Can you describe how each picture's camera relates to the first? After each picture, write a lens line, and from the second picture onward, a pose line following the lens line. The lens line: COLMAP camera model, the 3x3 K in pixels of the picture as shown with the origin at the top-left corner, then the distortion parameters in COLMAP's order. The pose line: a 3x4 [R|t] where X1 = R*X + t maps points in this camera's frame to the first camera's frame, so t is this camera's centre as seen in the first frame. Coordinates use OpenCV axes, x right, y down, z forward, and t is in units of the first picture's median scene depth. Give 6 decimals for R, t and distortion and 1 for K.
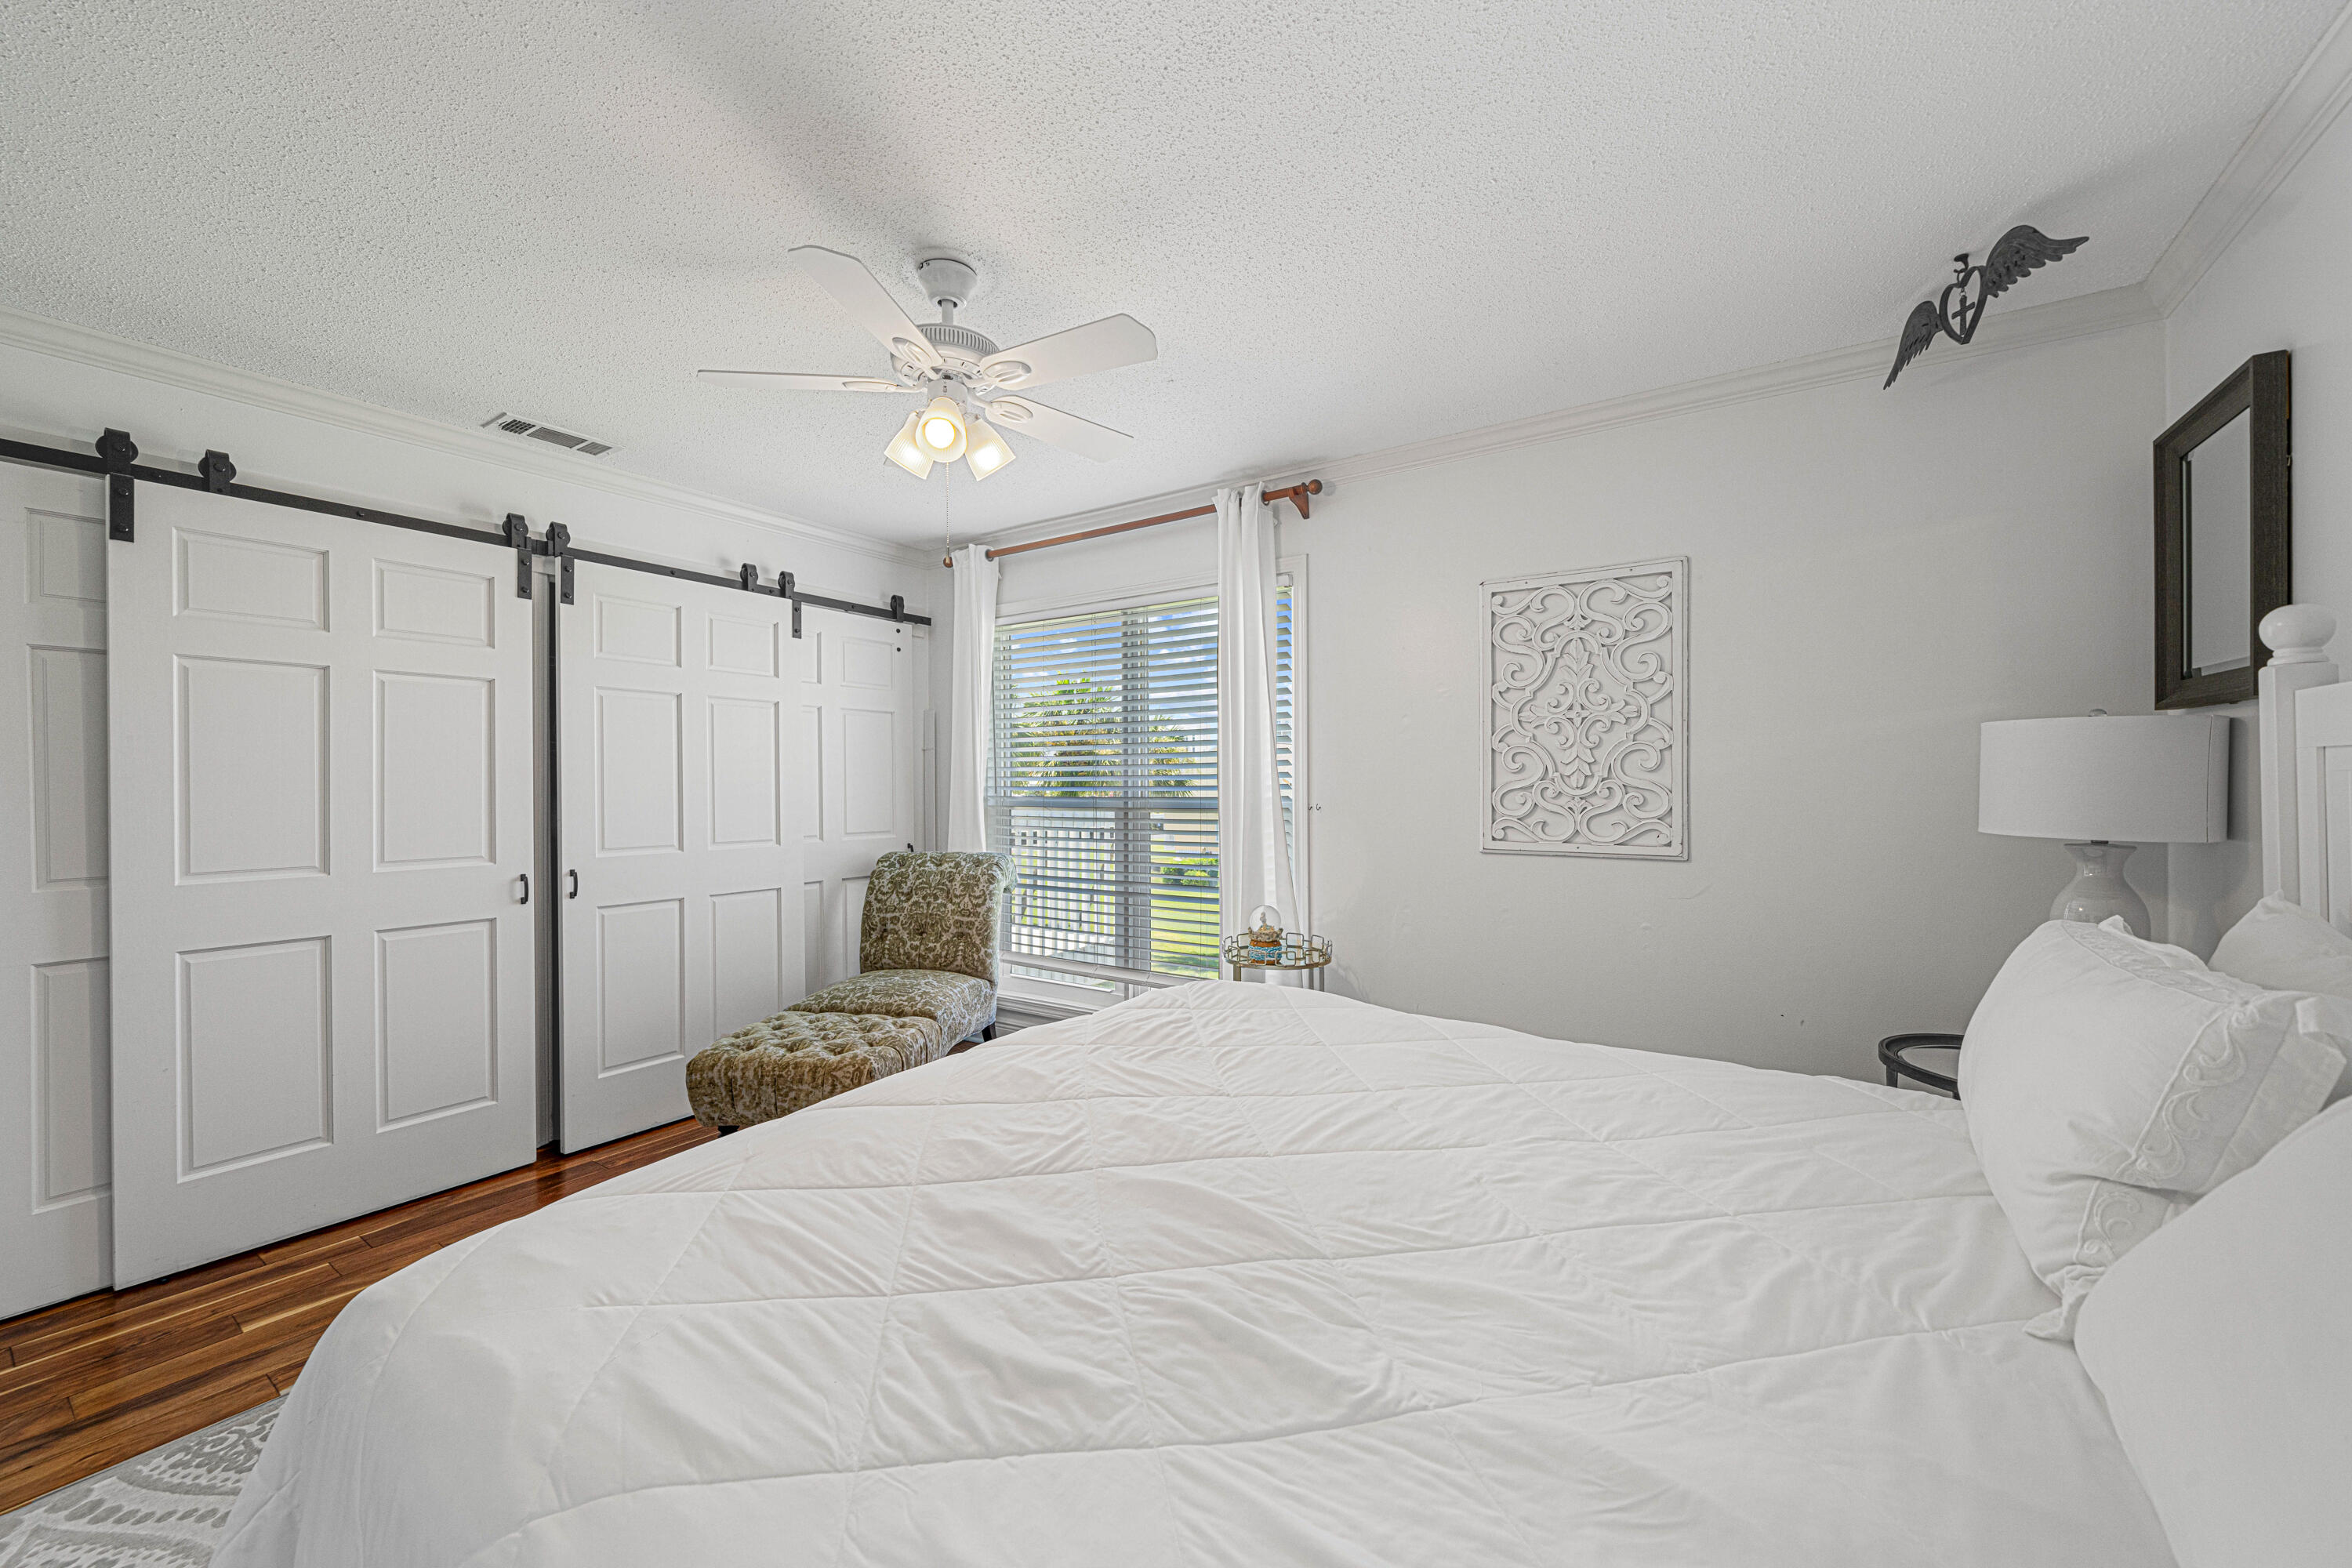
lens RADIAL K [[864.7, 0, 1162.7], [0, 864.7, 789.6], [0, 0, 1]] dist [-0.000380, 0.000045]
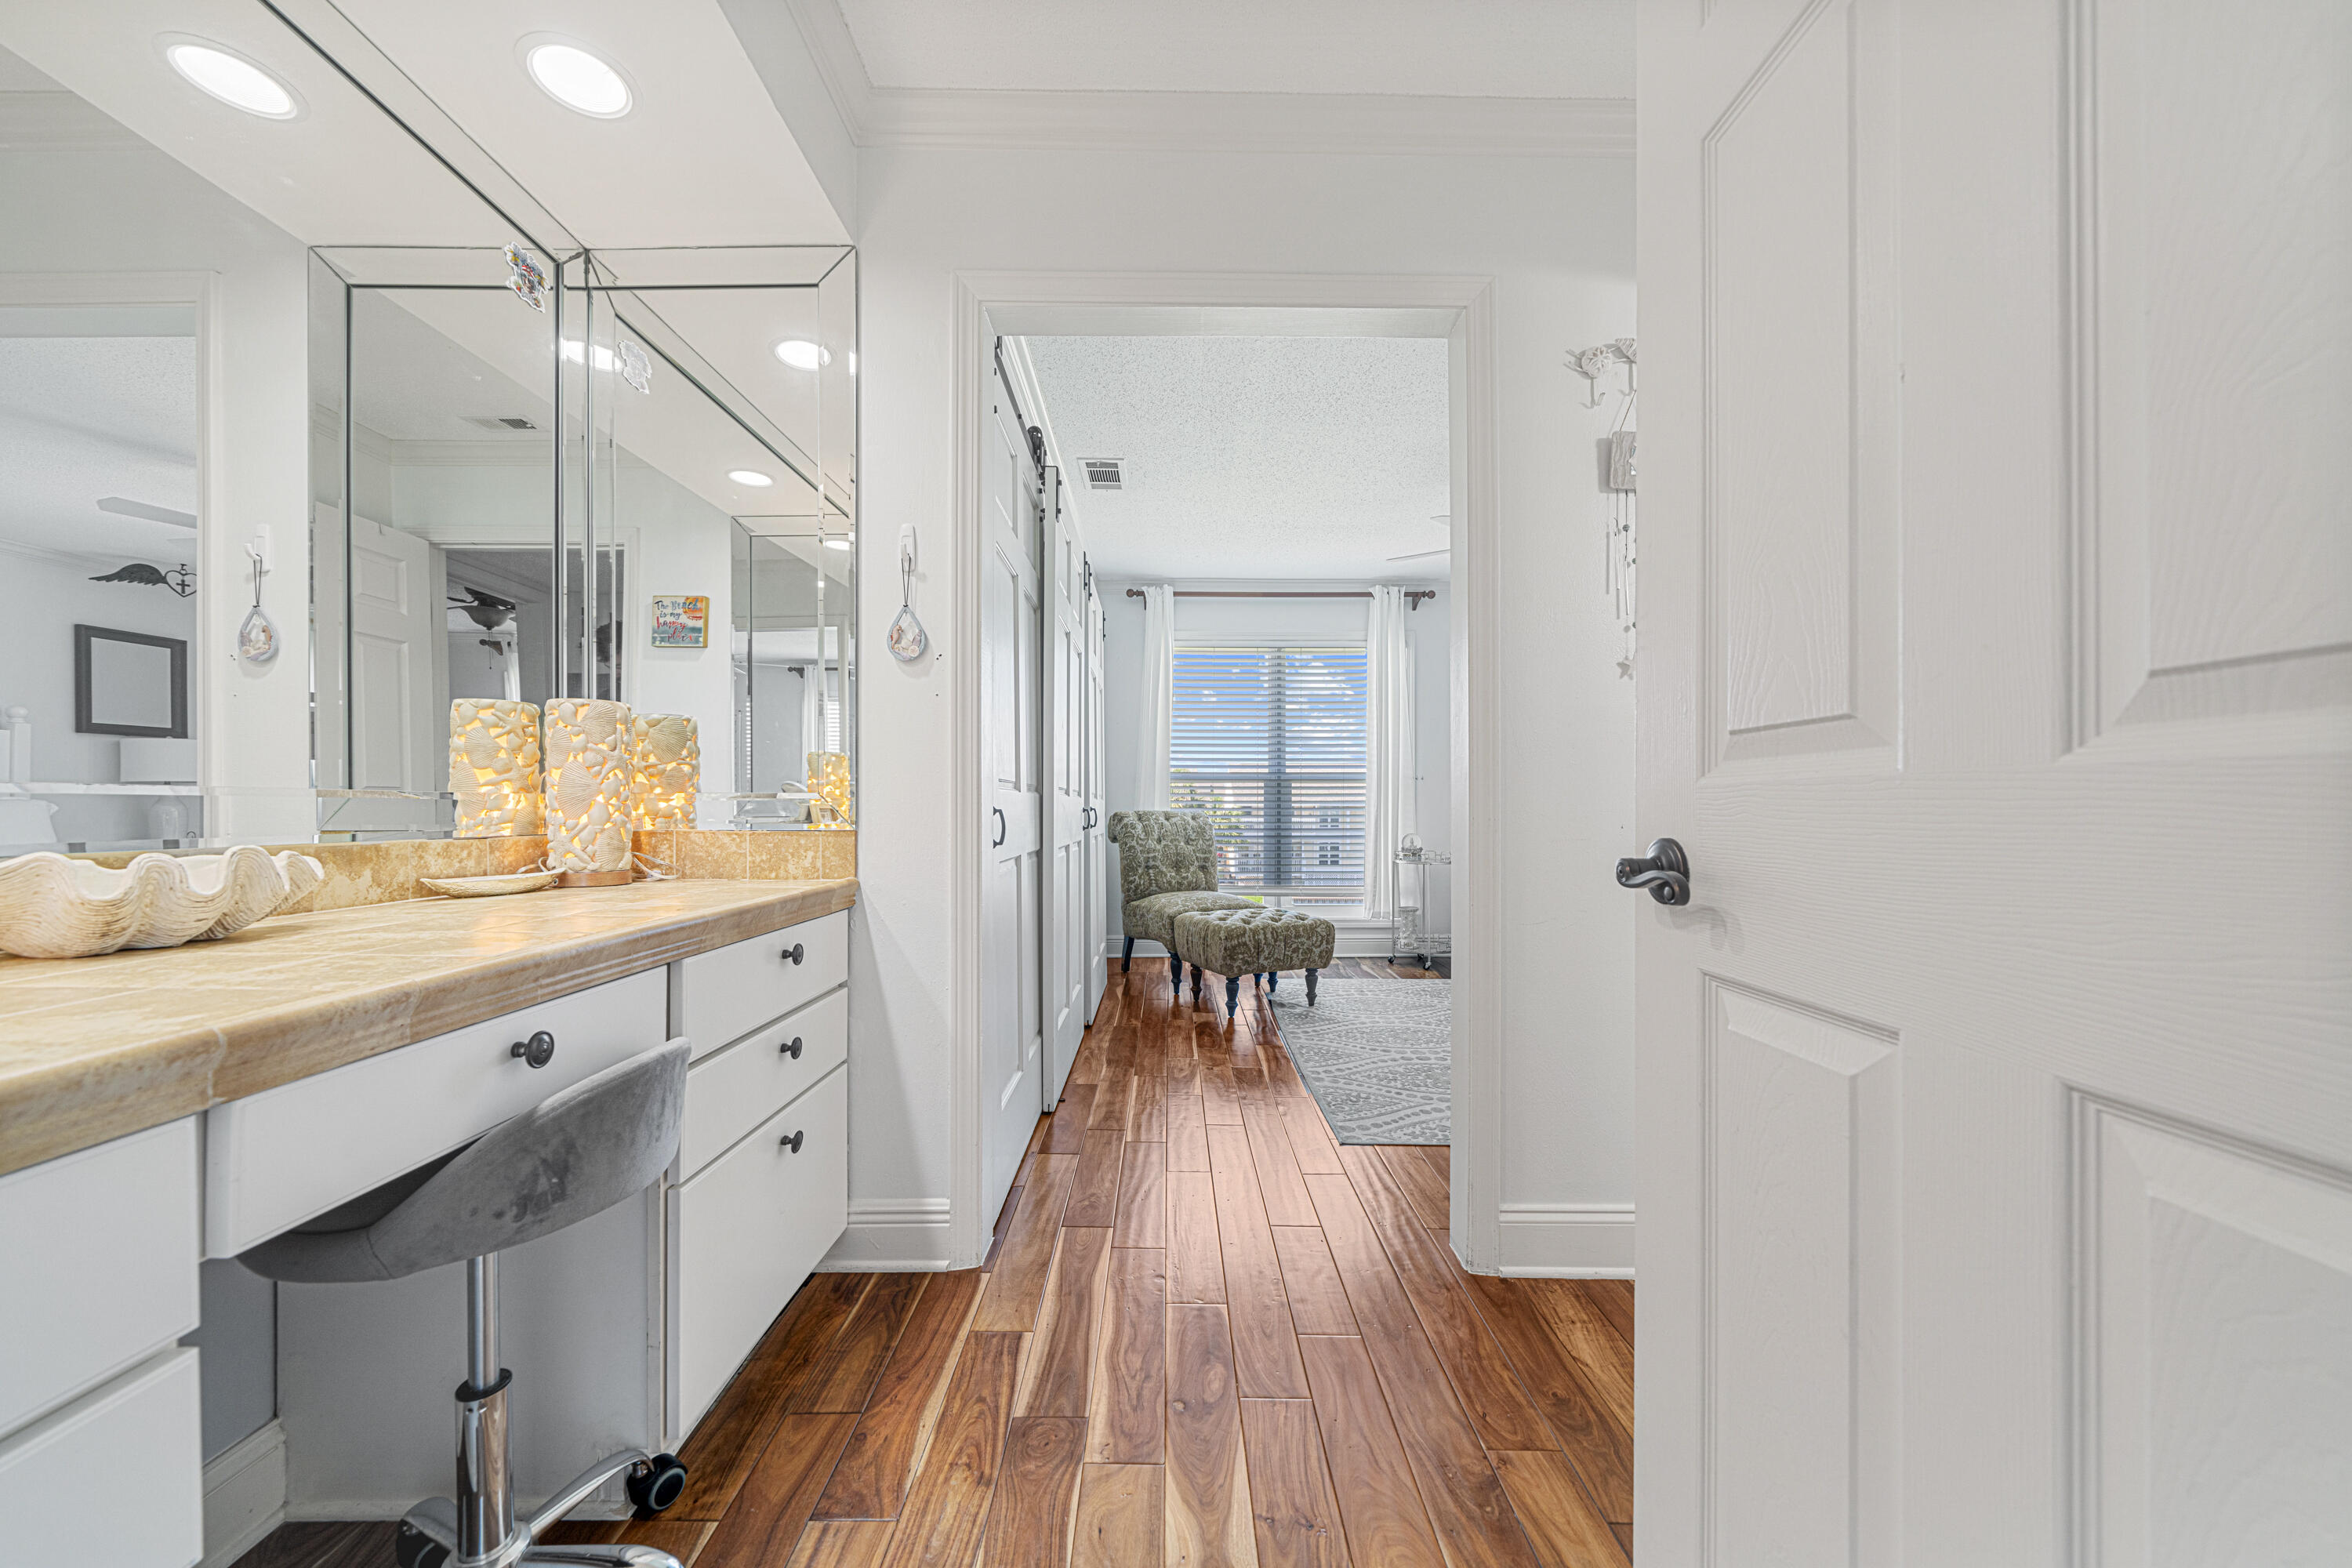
lens RADIAL K [[796.9, 0, 1176.0], [0, 796.9, 805.1], [0, 0, 1]] dist [-0.000162, 0.000005]
pose [[0.835573, 0.008626, 0.549312, -1.092910], [-0.005419, 0.999957, -0.007460, 0.087412], [-0.549353, 0.003257, 0.835584, -0.061343]]
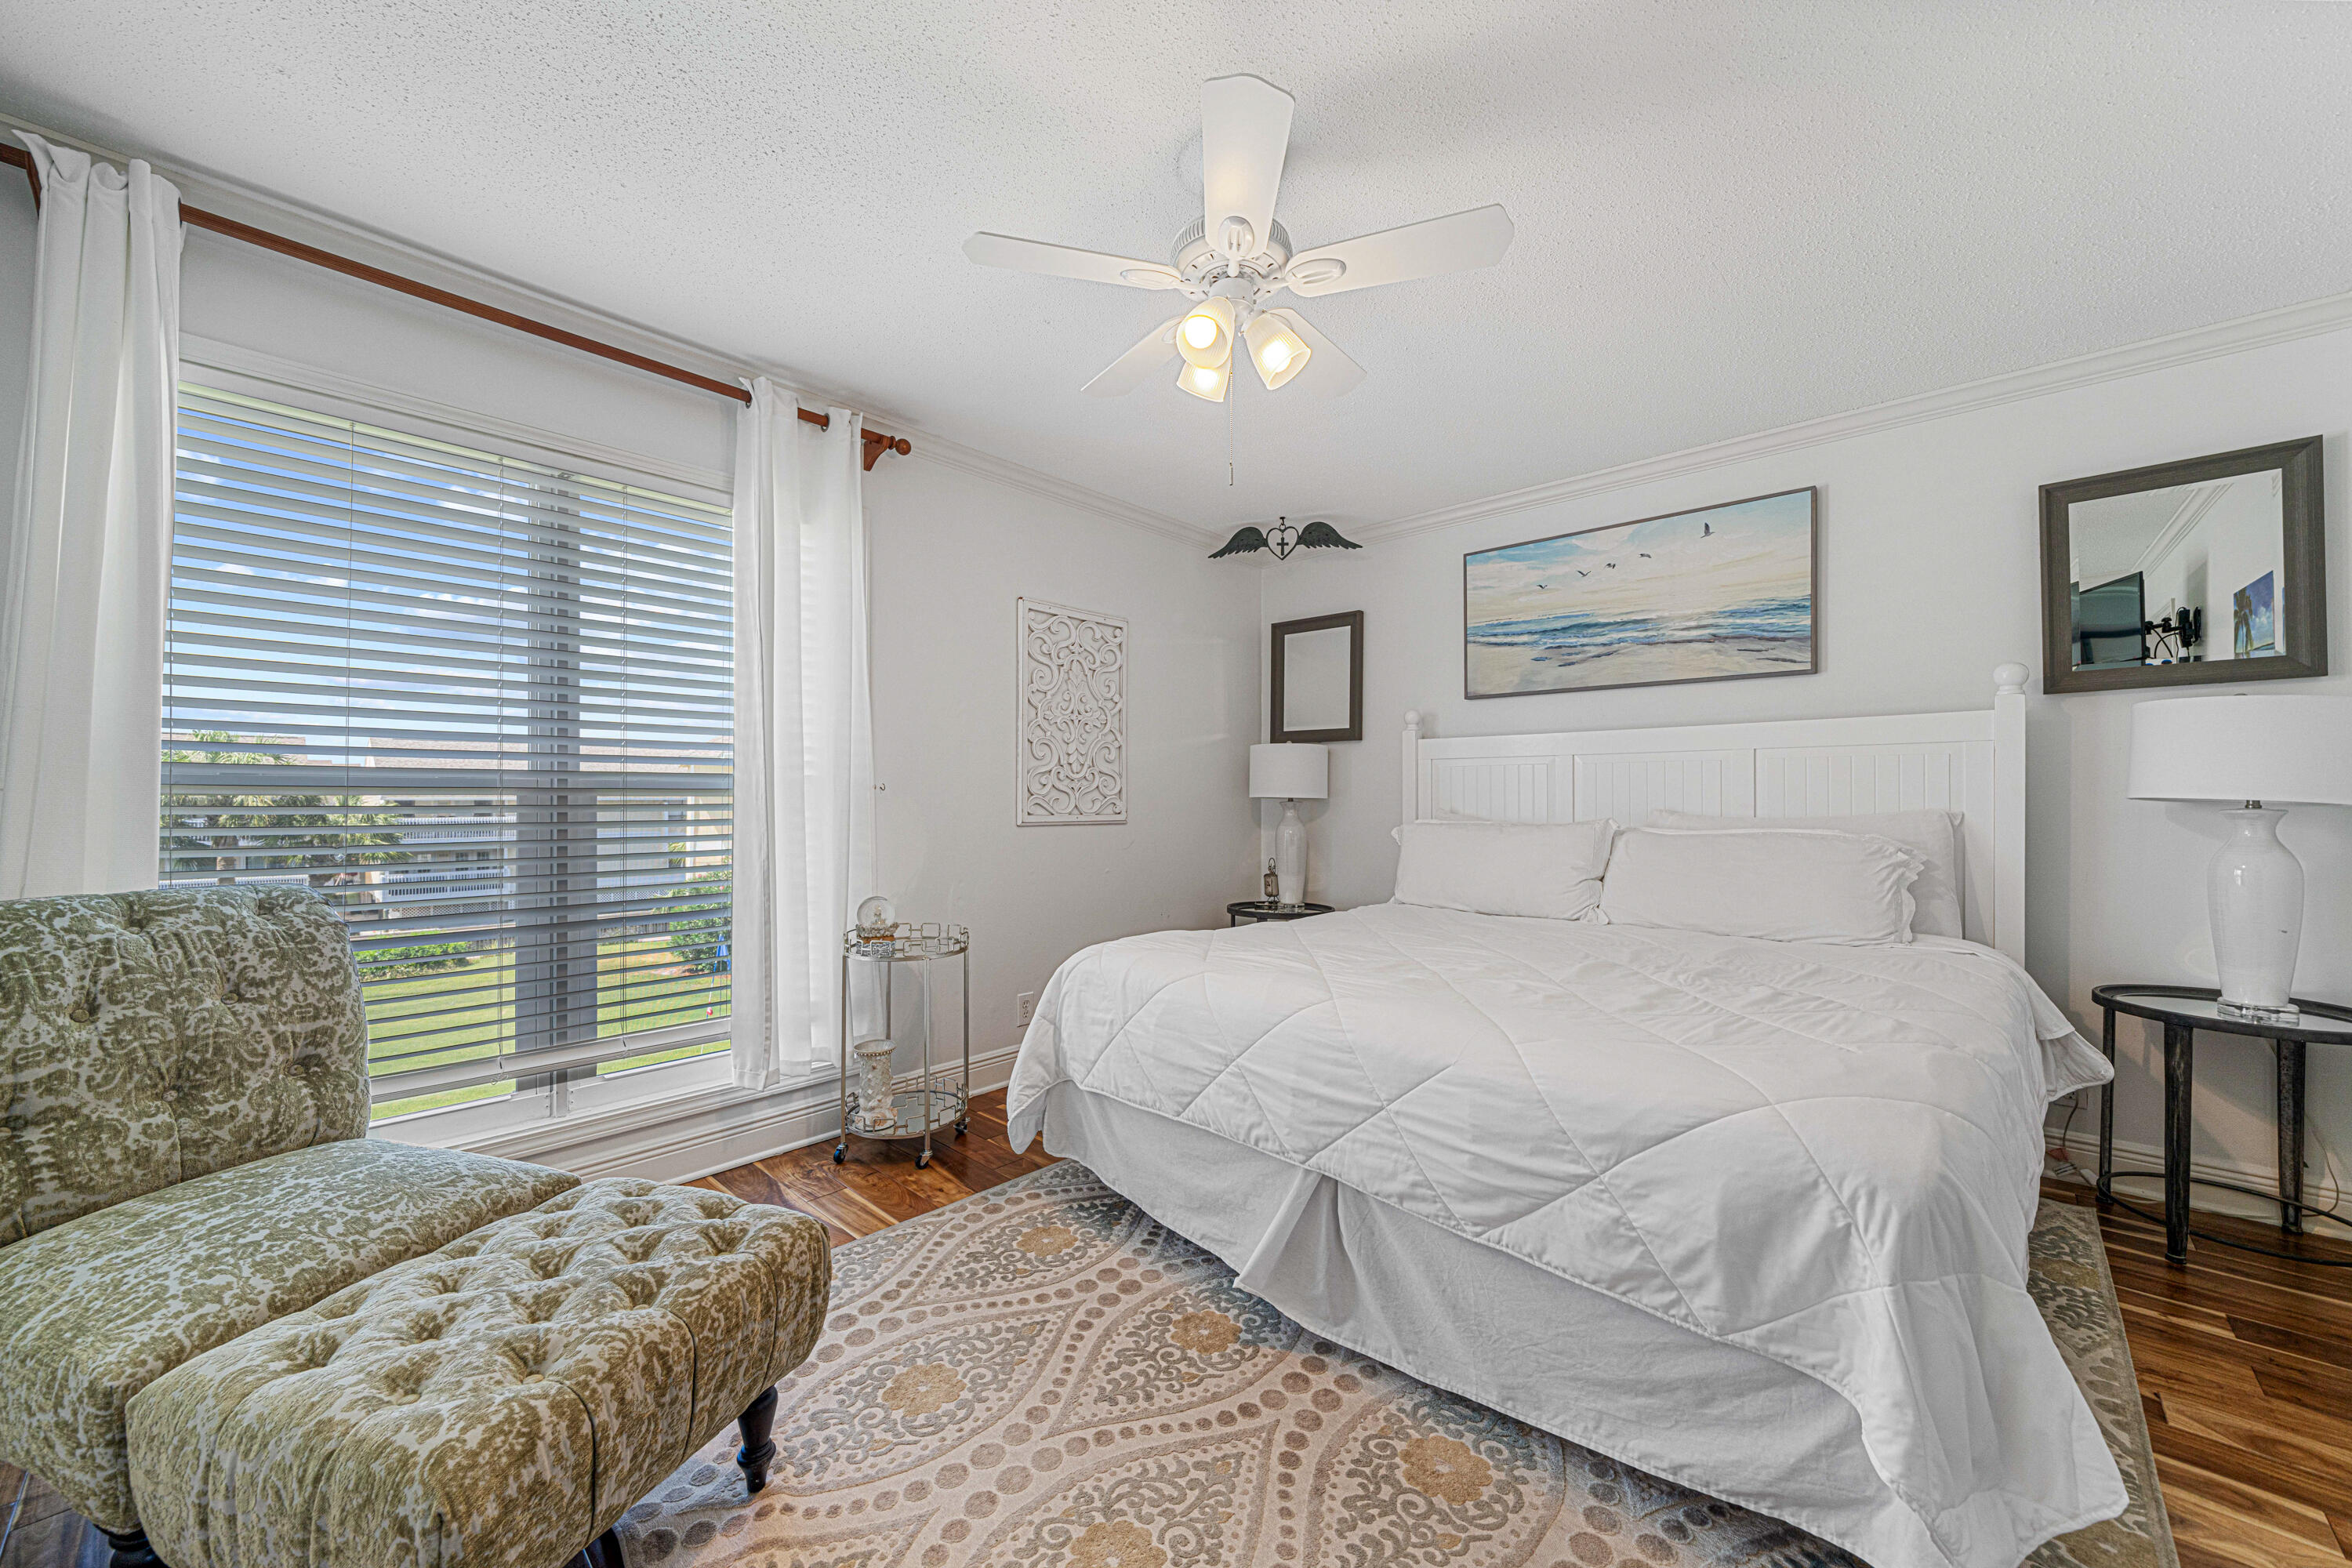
lens RADIAL K [[864.7, 0, 1162.7], [0, 864.7, 789.6], [0, 0, 1]] dist [-0.000380, 0.000045]
pose [[0.177757, 0.013623, 0.983980, -0.669434], [0.001474, 0.999899, -0.014110, 0.036025], [-0.984073, 0.003959, 0.177719, 0.532891]]
